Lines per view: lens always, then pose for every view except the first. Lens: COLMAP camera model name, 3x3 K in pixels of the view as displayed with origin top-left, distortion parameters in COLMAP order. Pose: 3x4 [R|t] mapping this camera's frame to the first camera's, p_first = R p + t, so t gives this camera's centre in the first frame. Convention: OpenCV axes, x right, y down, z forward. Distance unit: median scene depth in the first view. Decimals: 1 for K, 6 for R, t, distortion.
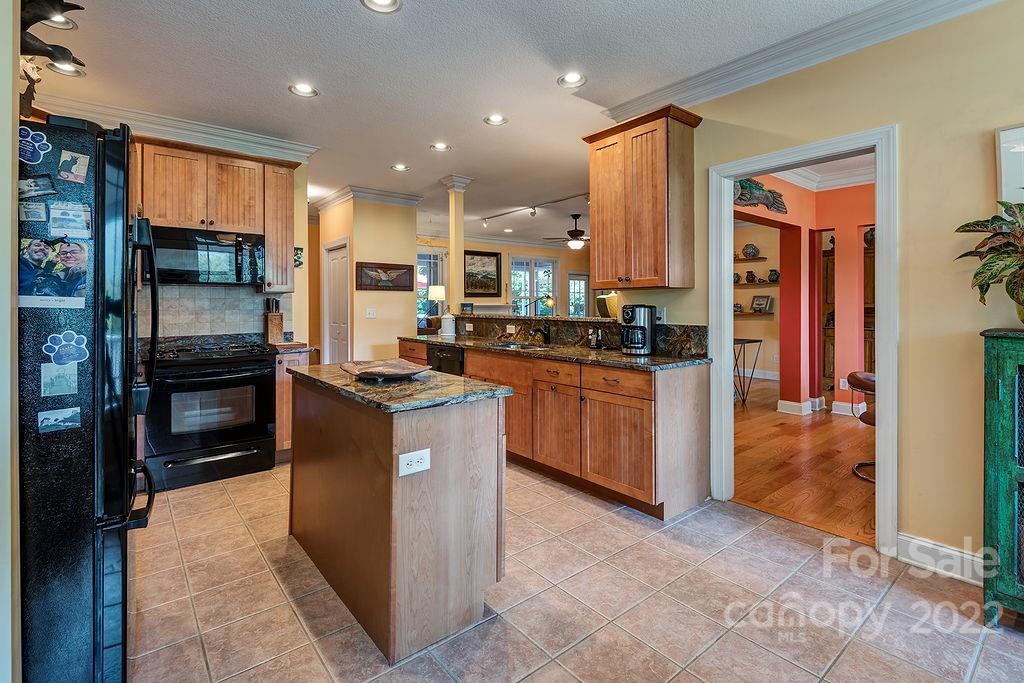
lens RADIAL K [[472.7, 0, 515.3], [0, 472.7, 302.4], [0, 0, 1]] dist [0.008808, -0.008042]
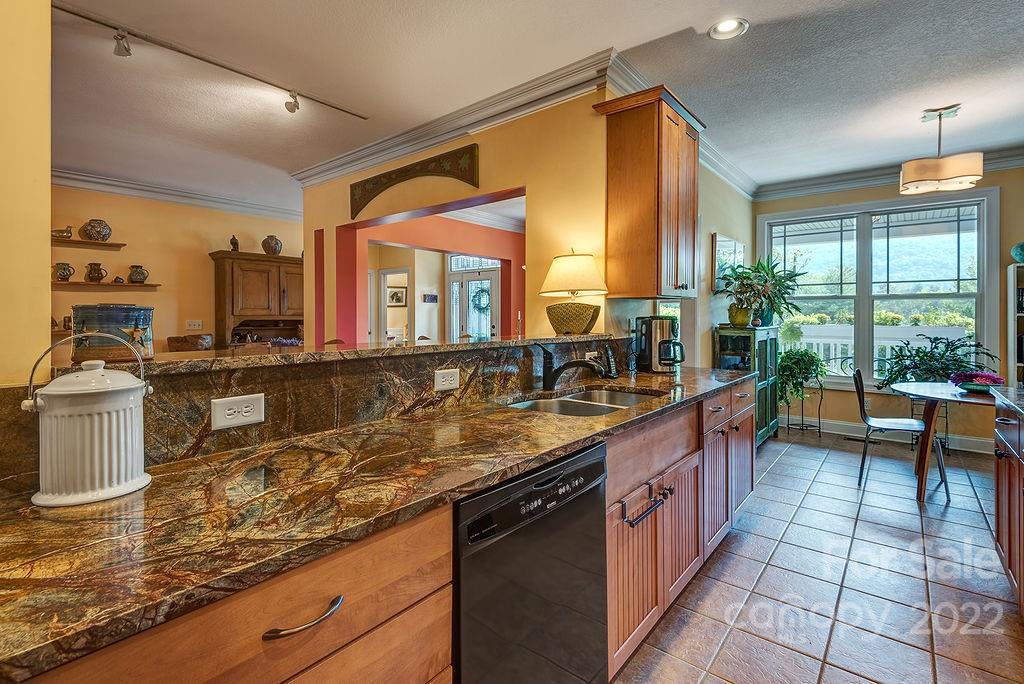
lens RADIAL K [[472.7, 0, 514.4], [0, 472.7, 317.7], [0, 0, 1]] dist [0.008808, -0.008042]
pose [[-0.204209, -0.001305, 0.978926, -0.299072], [-0.000859, 0.999999, 0.001154, 0.005255], [-0.978927, -0.000605, -0.204210, 0.779390]]
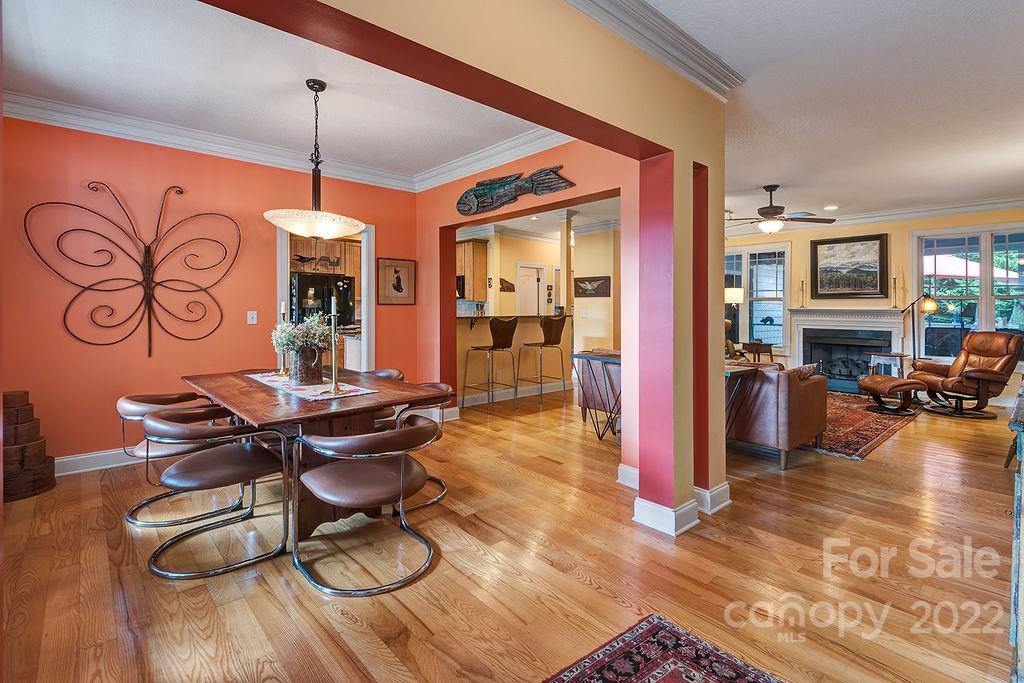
lens RADIAL K [[472.7, 0, 503.6], [0, 472.7, 305.3], [0, 0, 1]] dist [0.008808, -0.008042]
pose [[0.029521, -0.002193, -0.999562, 1.086228], [-0.000280, 0.999998, -0.002203, 0.002420], [0.999564, 0.000345, 0.029521, 0.720941]]
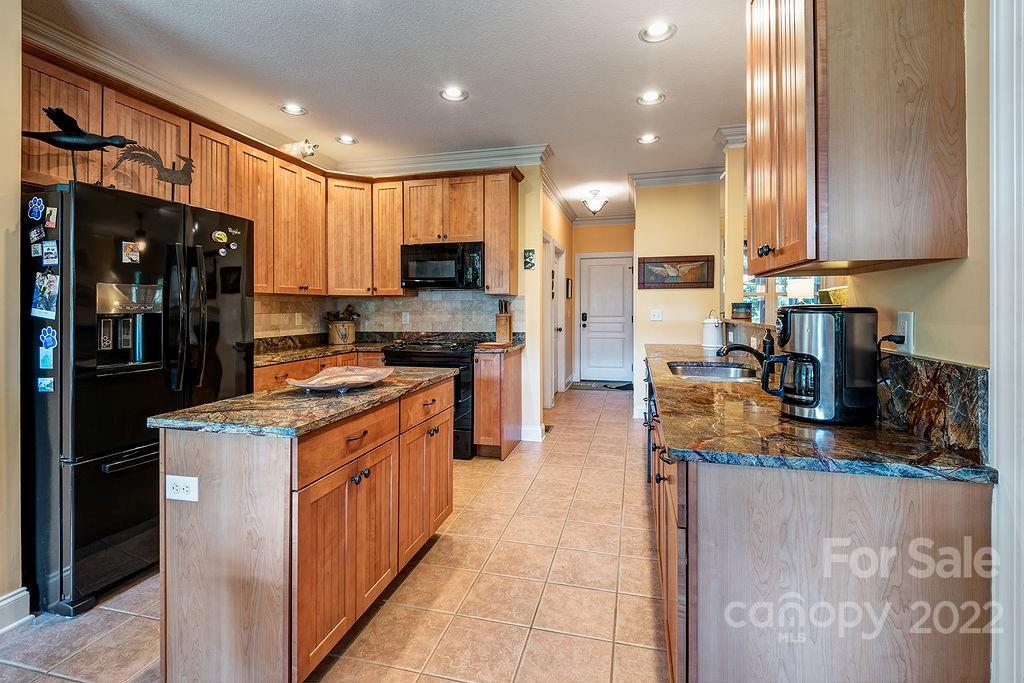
lens RADIAL K [[472.7, 0, 505.6], [0, 472.7, 302.8], [0, 0, 1]] dist [0.008808, -0.008042]
pose [[0.594655, -0.007495, -0.803946, 0.229329], [0.008841, 0.999957, -0.002782, 0.000284], [0.803933, -0.005453, 0.594695, 0.257596]]
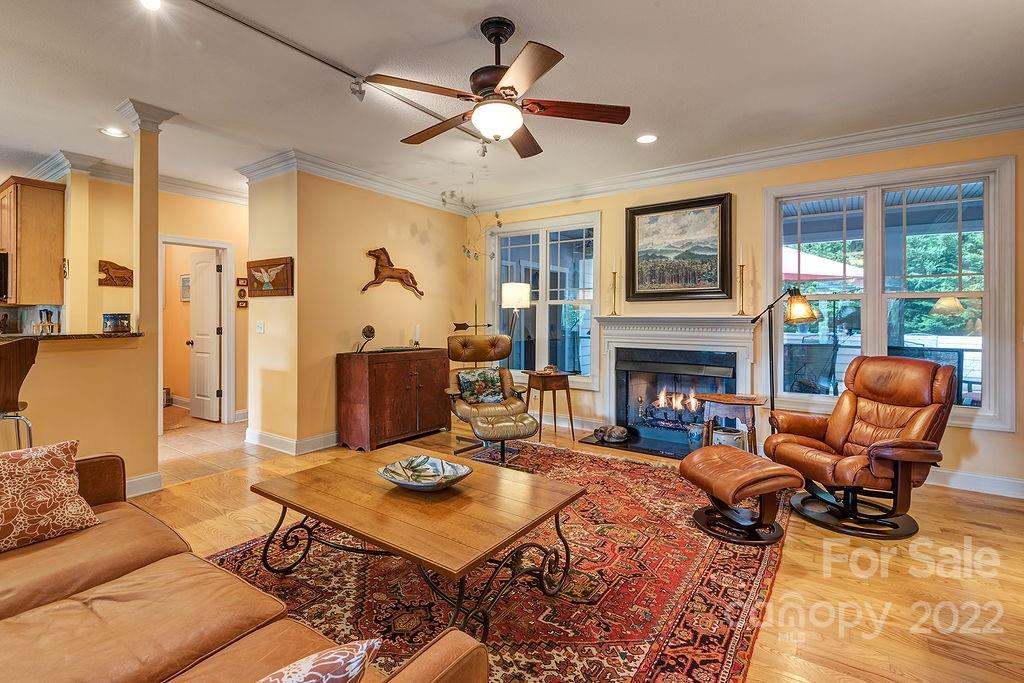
lens RADIAL K [[472.7, 0, 507.6], [0, 472.7, 324.1], [0, 0, 1]] dist [0.008808, -0.008042]
pose [[0.272409, 0.018002, -0.962013, 0.551215], [0.002491, 0.999808, 0.019415, 0.005575], [0.962178, -0.007685, 0.272311, 1.175926]]
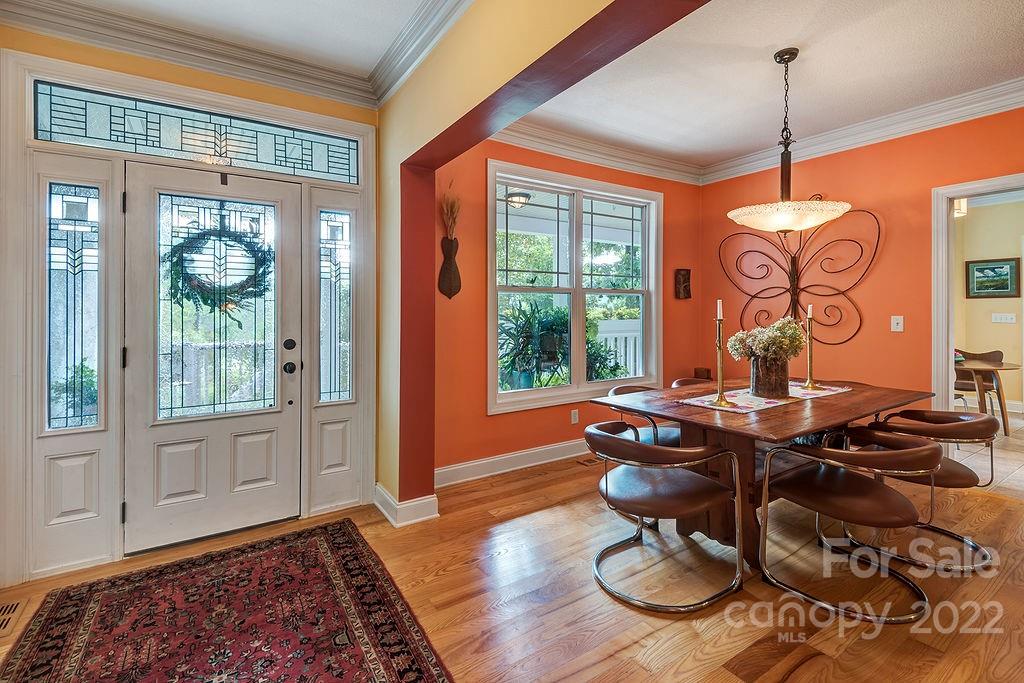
lens RADIAL K [[472.7, 0, 519.7], [0, 472.7, 308.0], [0, 0, 1]] dist [0.008808, -0.008042]
pose [[-0.995956, 0.007844, 0.089502, 0.771929], [0.006974, 0.999925, -0.010035, 0.002871], [-0.089574, -0.009370, -0.995936, 1.004426]]
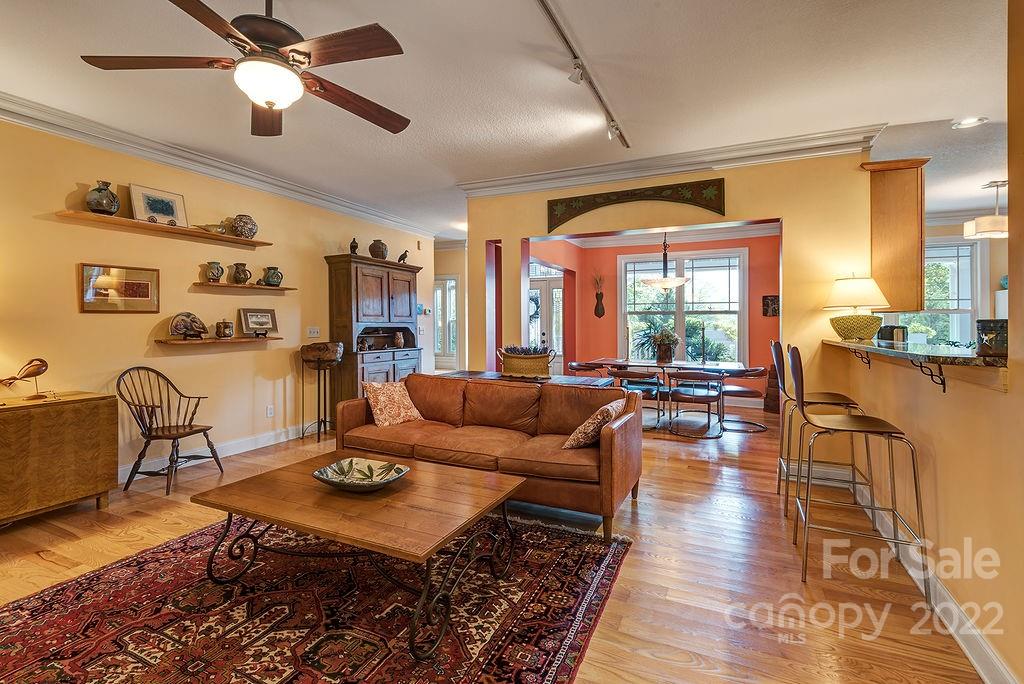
lens RADIAL K [[472.7, 0, 510.0], [0, 472.7, 324.6], [0, 0, 1]] dist [0.008808, -0.008042]
pose [[-0.437206, -0.002472, 0.899358, -0.207614], [-0.006521, 0.999979, -0.000421, 0.006598], [-0.899338, -0.006049, -0.437213, 1.272340]]
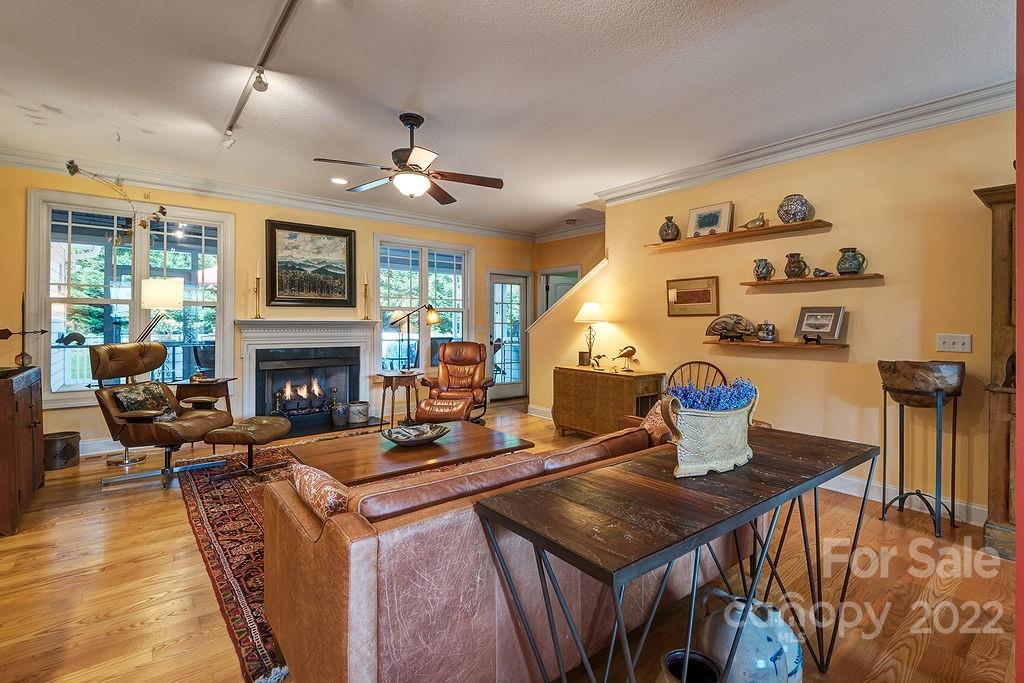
lens RADIAL K [[472.7, 0, 530.1], [0, 472.7, 325.4], [0, 0, 1]] dist [0.008808, -0.008042]
pose [[0.999831, 0.010393, 0.015141, 0.299254], [-0.010610, 0.999842, 0.014280, 0.001295], [-0.014990, -0.014438, 0.999783, 0.704051]]
